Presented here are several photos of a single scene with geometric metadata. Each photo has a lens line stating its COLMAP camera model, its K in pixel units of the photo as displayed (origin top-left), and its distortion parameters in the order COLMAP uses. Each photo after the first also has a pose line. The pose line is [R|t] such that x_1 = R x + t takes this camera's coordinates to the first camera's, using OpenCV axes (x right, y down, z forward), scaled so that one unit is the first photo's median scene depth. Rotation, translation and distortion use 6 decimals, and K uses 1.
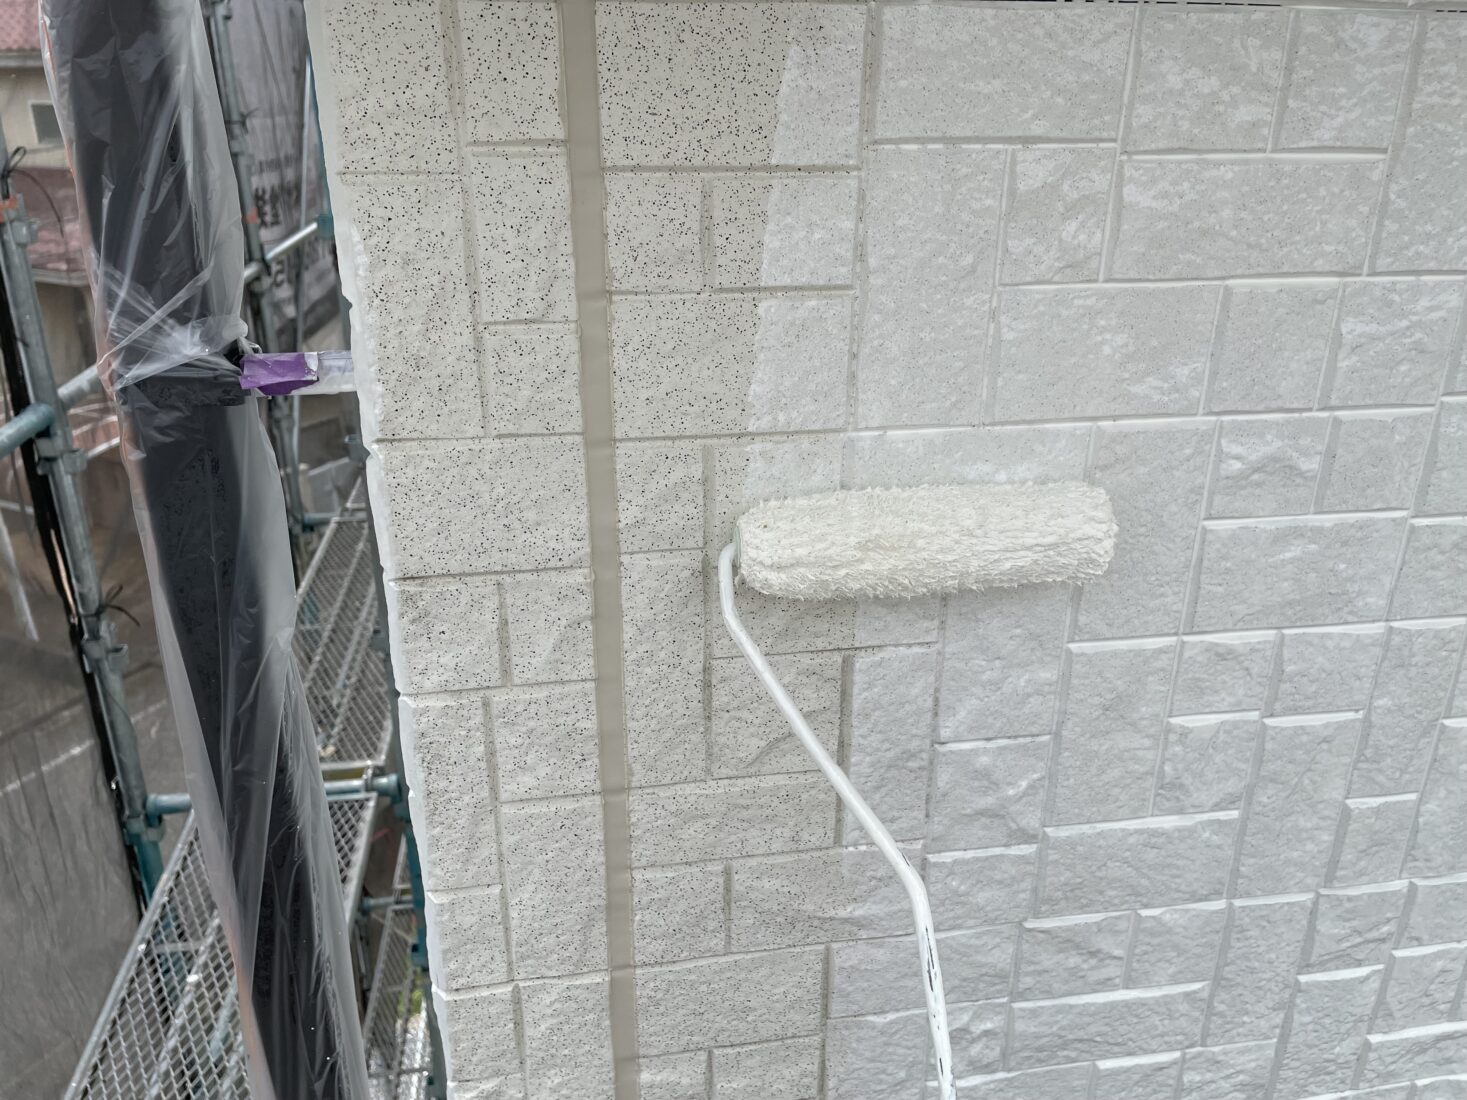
lens RADIAL K [[1099.8, 0, 735.7], [0, 1099.8, 524.1], [0, 0, 1]] dist [0.089937, -0.122449]
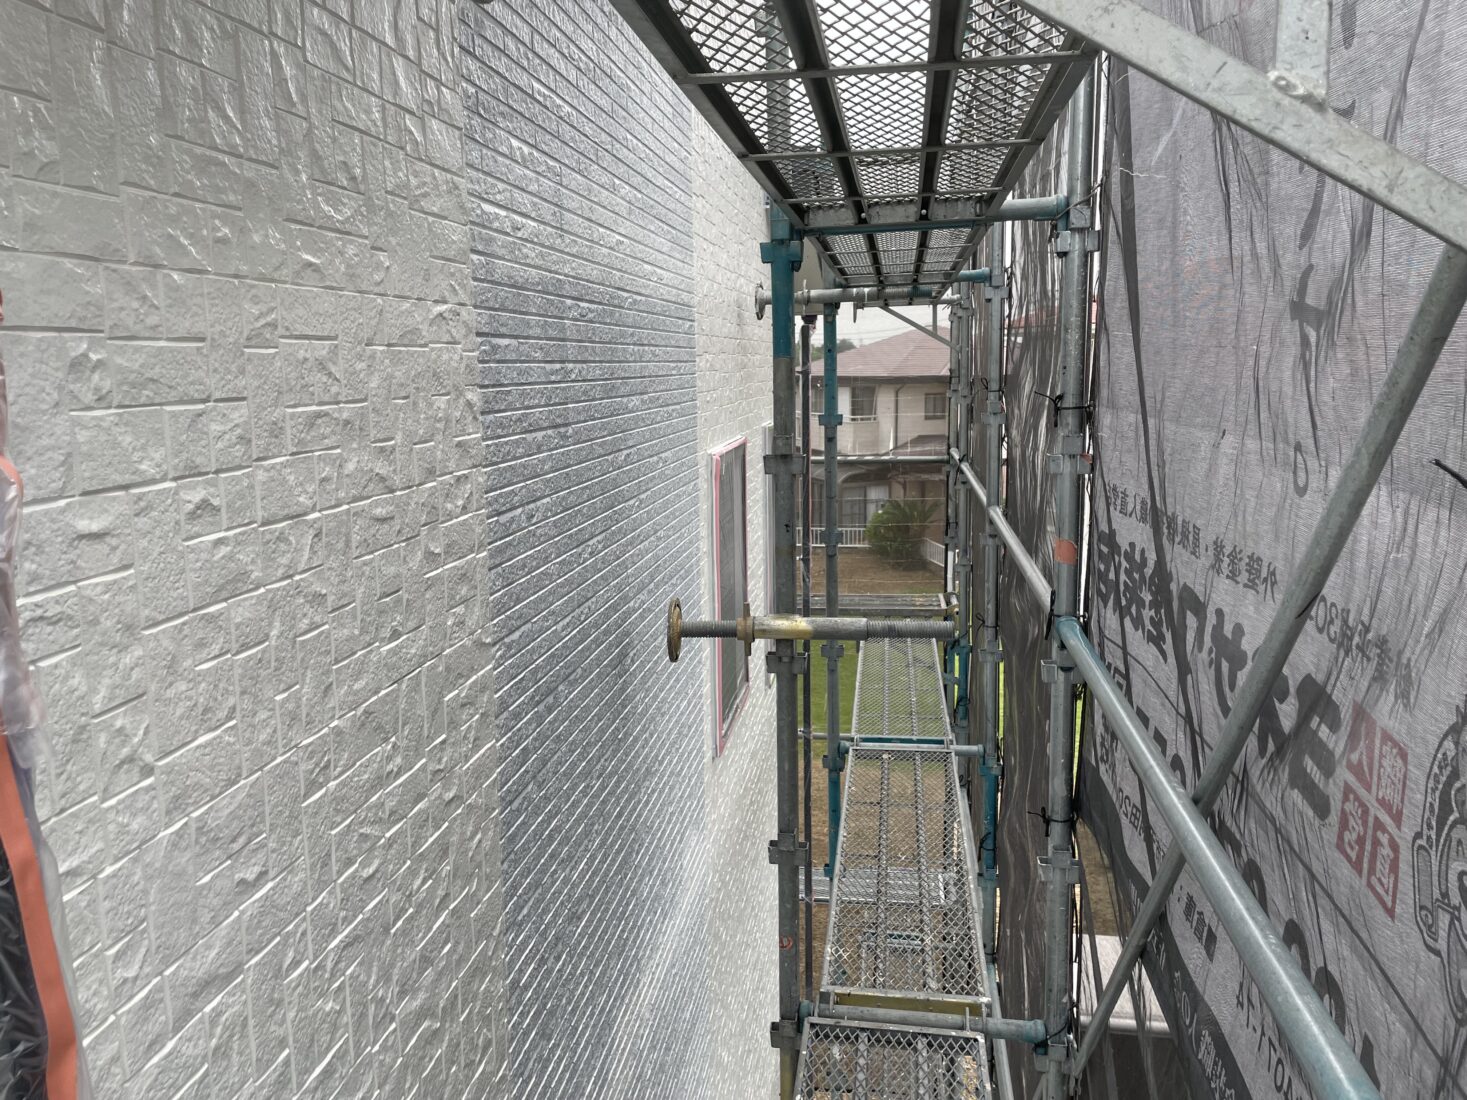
lens RADIAL K [[1099.8, 0, 735.7], [0, 1099.8, 524.1], [0, 0, 1]] dist [0.089937, -0.122449]
pose [[0.299897, -0.154423, 0.941390, -0.979588], [0.372330, 0.927495, 0.033531, 0.239704], [-0.878312, 0.340452, 0.335649, -0.368891]]
